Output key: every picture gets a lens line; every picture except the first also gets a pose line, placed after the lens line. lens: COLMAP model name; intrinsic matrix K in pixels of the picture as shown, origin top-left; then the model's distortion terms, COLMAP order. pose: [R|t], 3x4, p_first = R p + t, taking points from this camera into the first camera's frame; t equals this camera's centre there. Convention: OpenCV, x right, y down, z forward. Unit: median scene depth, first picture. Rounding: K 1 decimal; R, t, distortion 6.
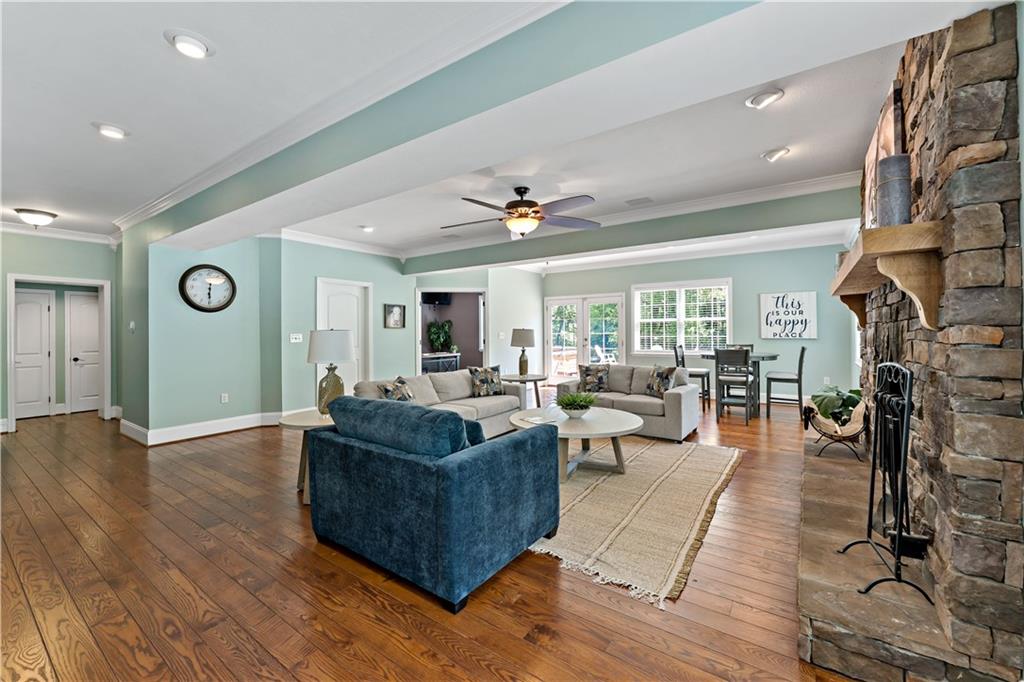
lens RADIAL K [[418.8, 0, 517.3], [0, 418.8, 332.1], [0, 0, 1]] dist [0.001140, 0.000040]
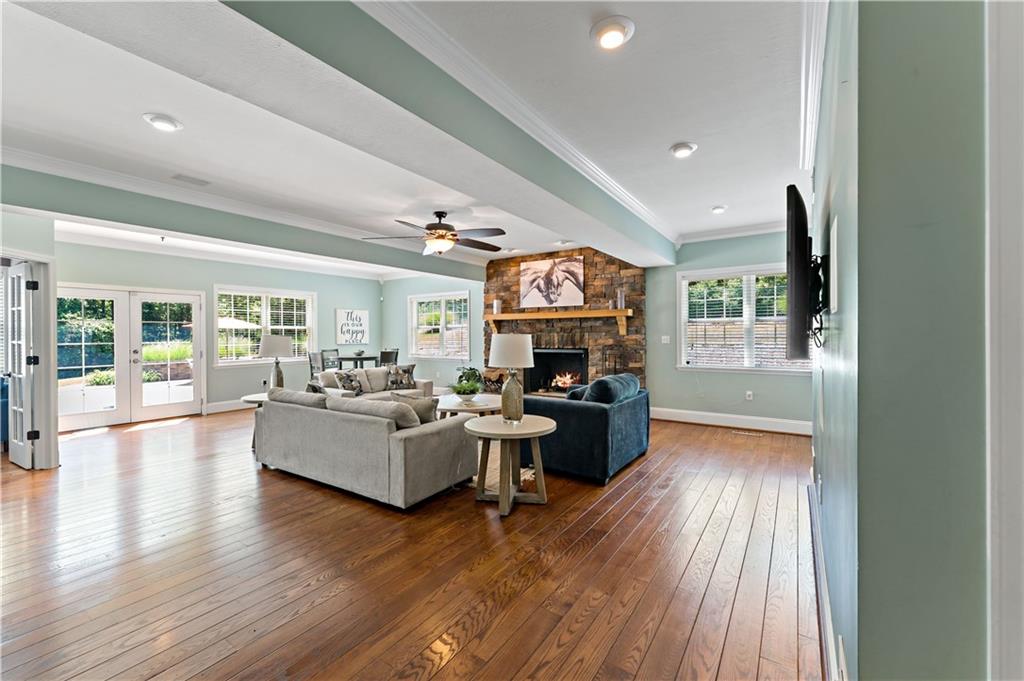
lens RADIAL K [[418.8, 0, 517.3], [0, 418.8, 331.6], [0, 0, 1]] dist [0.001140, 0.000040]
pose [[-0.028266, 0.014729, 0.999492, -0.716443], [0.008319, 0.999860, -0.014499, -0.000344], [-0.999566, 0.007905, -0.028384, 0.522136]]
